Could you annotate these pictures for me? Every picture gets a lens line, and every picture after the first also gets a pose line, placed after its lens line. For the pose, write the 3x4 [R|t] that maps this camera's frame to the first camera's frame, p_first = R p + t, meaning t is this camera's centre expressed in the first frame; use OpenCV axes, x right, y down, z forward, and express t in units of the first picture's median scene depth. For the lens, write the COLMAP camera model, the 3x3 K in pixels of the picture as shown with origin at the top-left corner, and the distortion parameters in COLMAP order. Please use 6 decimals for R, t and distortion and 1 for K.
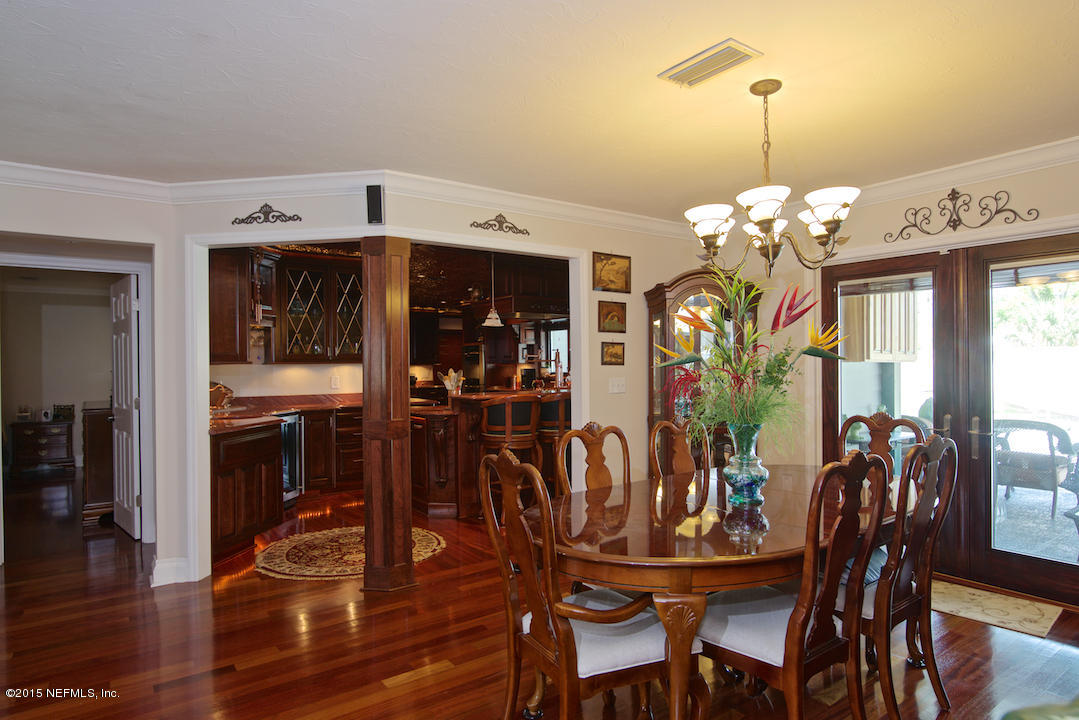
lens RADIAL K [[610.5, 0, 539.5], [0, 610.5, 360.0], [0, 0, 1]] dist [-0.018513, -0.002319]
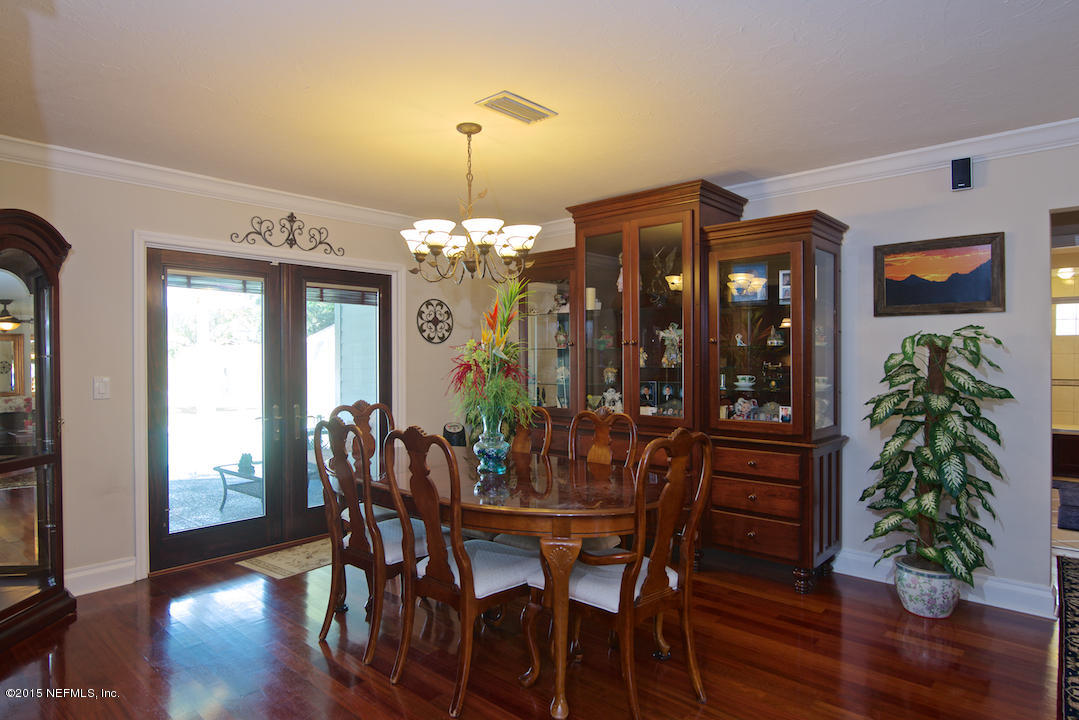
lens RADIAL K [[610.5, 0, 539.5], [0, 610.5, 360.0], [0, 0, 1]] dist [-0.018513, -0.002319]
pose [[-0.213168, 0.002255, 0.977013, -0.588274], [-0.000475, 0.999997, -0.002411, 0.006601], [-0.977015, -0.000978, -0.213167, 0.797712]]
